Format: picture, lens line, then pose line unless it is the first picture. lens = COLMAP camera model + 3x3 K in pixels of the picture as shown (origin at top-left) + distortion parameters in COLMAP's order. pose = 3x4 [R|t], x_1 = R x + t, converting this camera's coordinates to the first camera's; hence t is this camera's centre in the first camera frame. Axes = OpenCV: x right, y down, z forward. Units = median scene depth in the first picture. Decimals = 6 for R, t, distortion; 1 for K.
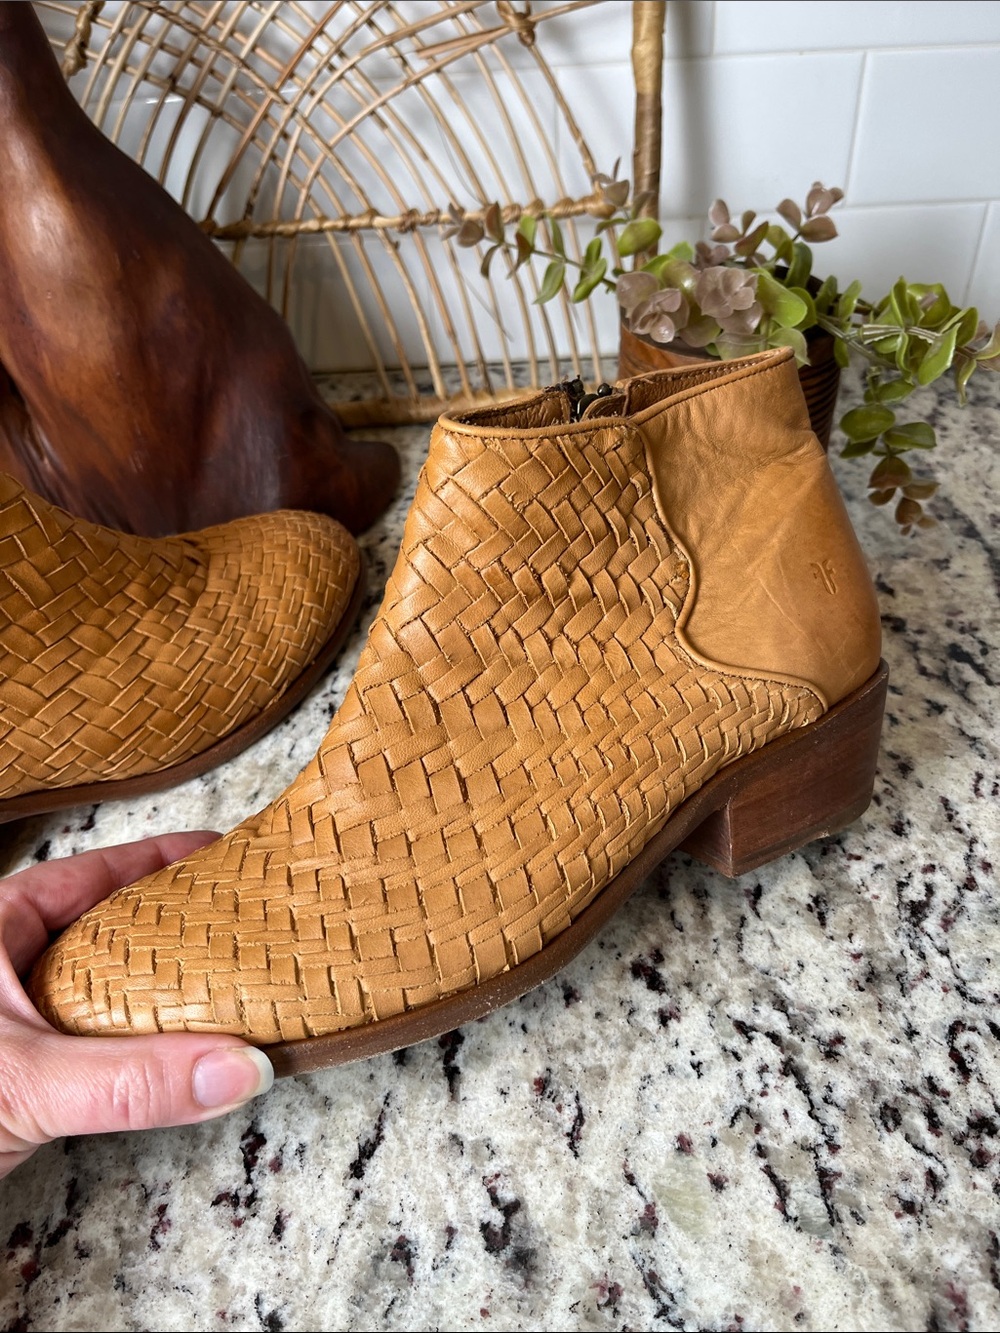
lens RADIAL K [[1055.9, 0, 502.4], [0, 1055.9, 676.2], [0, 0, 1]] dist [0.053304, -0.094064]
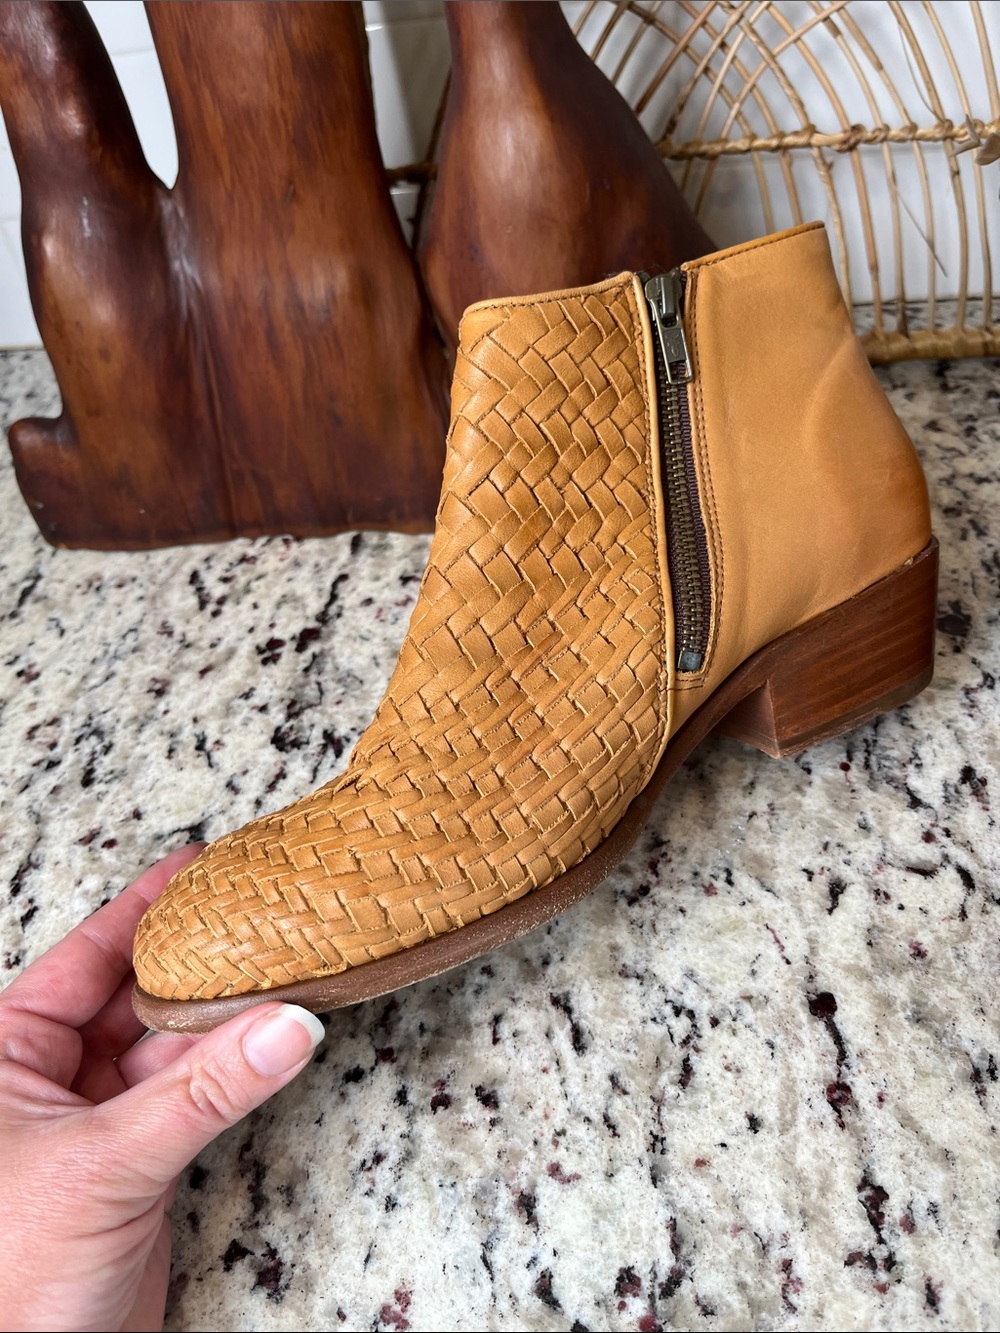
lens RADIAL K [[1055.9, 0, 490.4], [0, 1055.9, 676.6], [0, 0, 1]] dist [0.053304, -0.094064]
pose [[0.992763, 0.043444, -0.111957, -0.417243], [-0.038186, 0.998084, 0.048689, -0.017751], [0.113858, -0.044061, 0.992519, 0.099466]]
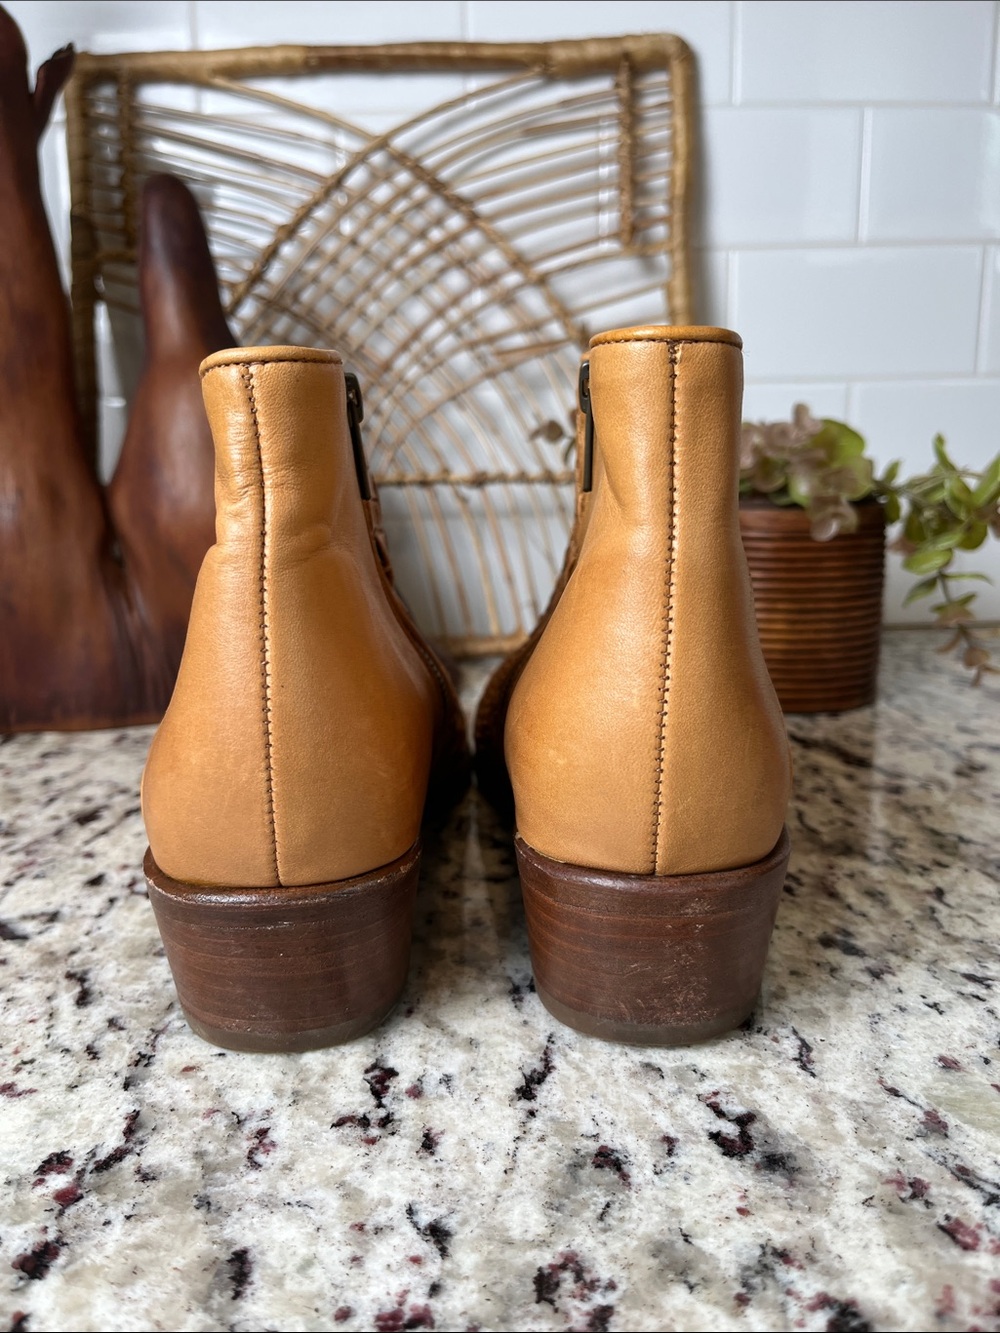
lens RADIAL K [[1055.9, 0, 494.0], [0, 1055.9, 672.6], [0, 0, 1]] dist [0.053304, -0.094064]
pose [[0.998494, 0.034943, 0.042285, -0.174752], [-0.009036, 0.865093, -0.501530, 0.507217], [-0.054105, 0.500393, 0.864106, 0.179689]]
